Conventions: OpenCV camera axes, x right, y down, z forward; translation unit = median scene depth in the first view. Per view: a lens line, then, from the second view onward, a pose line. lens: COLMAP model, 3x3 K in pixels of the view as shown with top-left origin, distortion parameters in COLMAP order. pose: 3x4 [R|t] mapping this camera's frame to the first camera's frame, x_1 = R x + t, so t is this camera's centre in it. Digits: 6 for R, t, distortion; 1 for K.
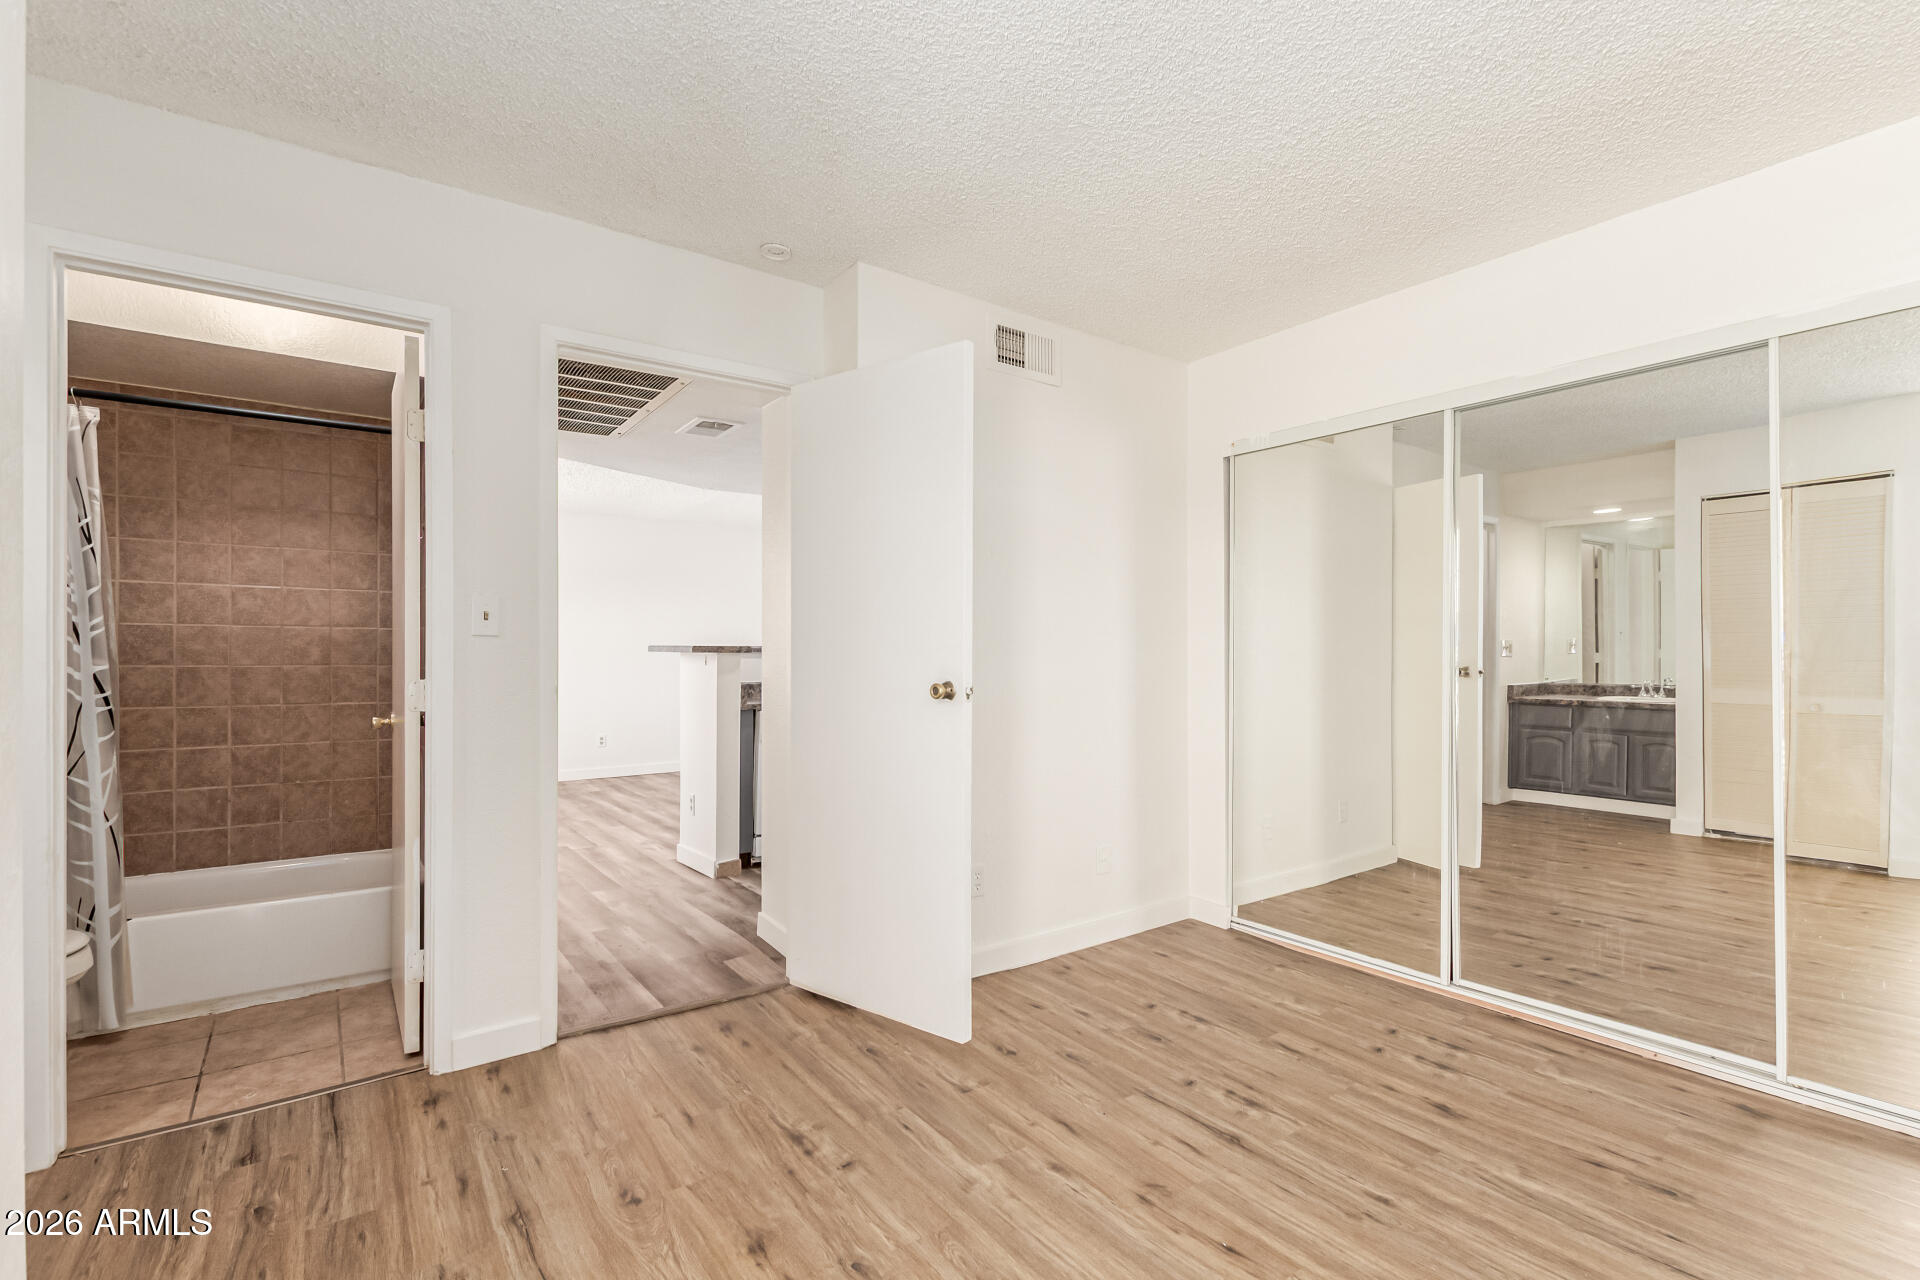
lens RADIAL K [[885.3, 0, 1000.9], [0, 885.3, 657.6], [0, 0, 1]] dist [0.007721, -0.002615]
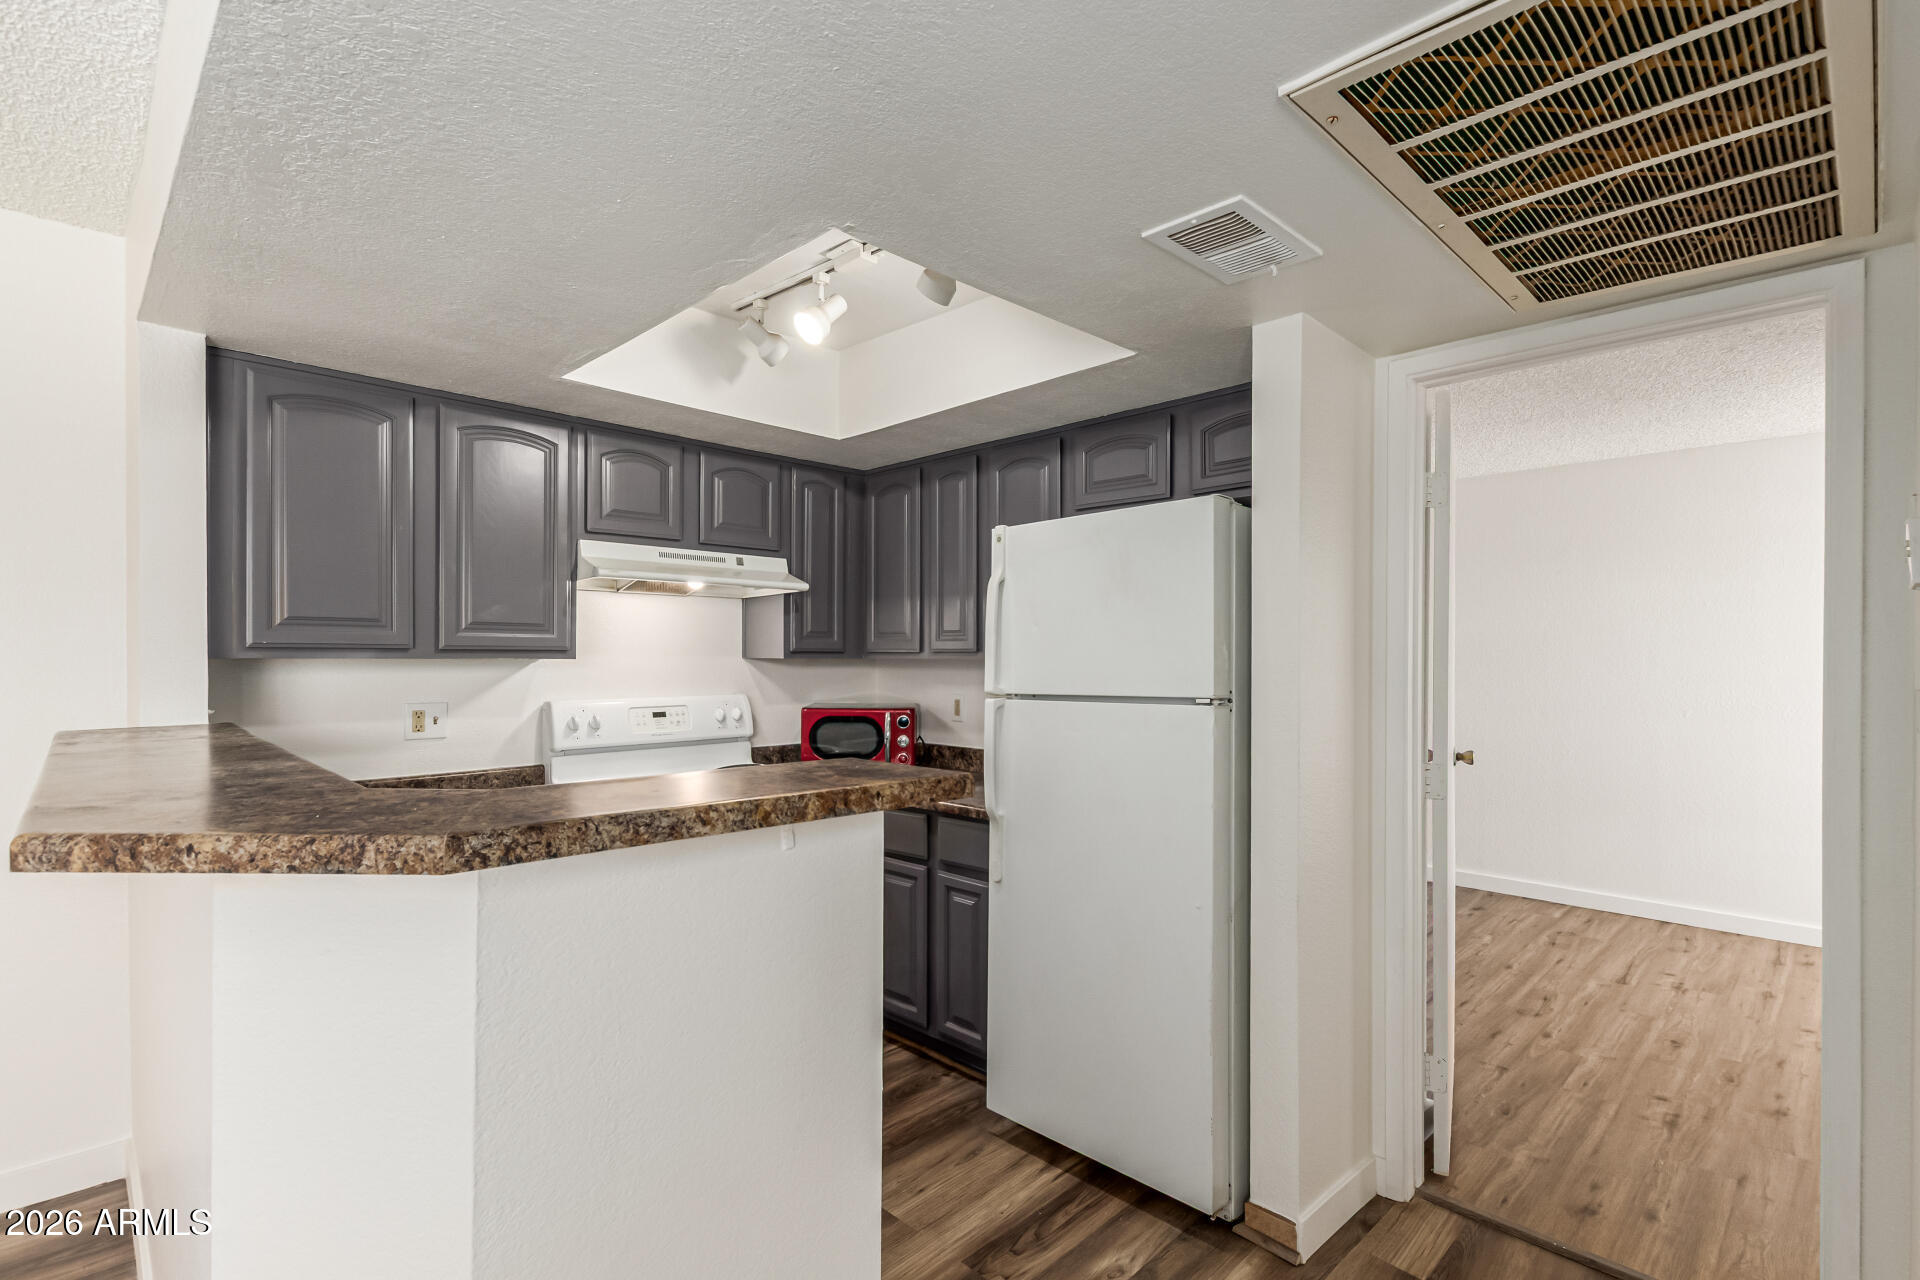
lens RADIAL K [[878.3, 0, 1000.6], [0, 878.3, 653.4], [0, 0, 1]] dist [0.010898, -0.005648]
pose [[-0.140492, 0.001931, 0.990080, -1.138968], [0.002096, 0.999996, -0.001653, -0.098350], [-0.990080, 0.001844, -0.140495, 1.812274]]
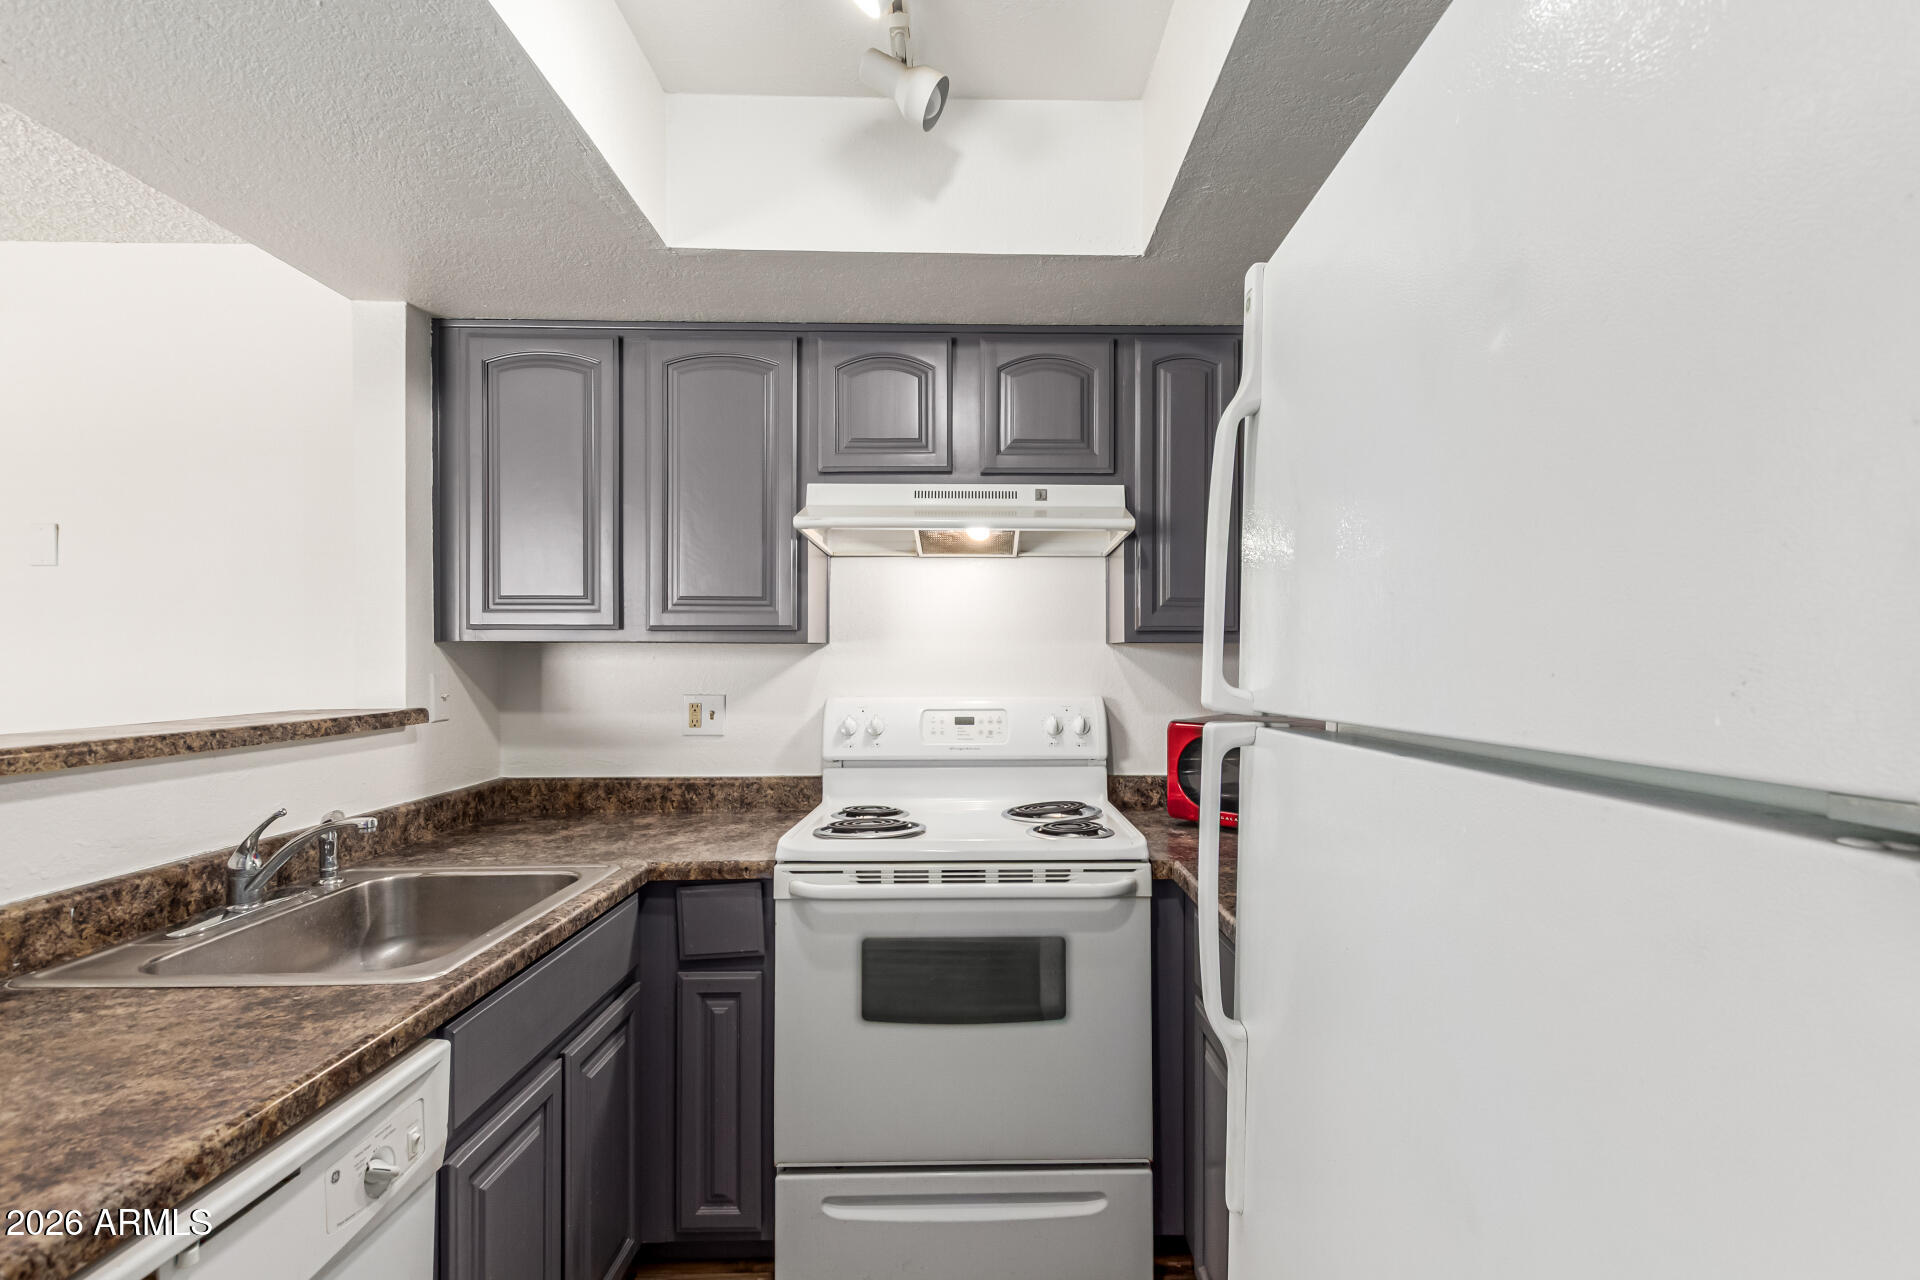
lens RADIAL K [[885.3, 0, 980.2], [0, 885.3, 655.9], [0, 0, 1]] dist [0.007721, -0.002615]
pose [[0.605735, 0.000086, 0.795666, -0.532856], [0.004714, 0.999982, -0.003697, -0.077346], [-0.795652, 0.005991, 0.605724, 1.537985]]
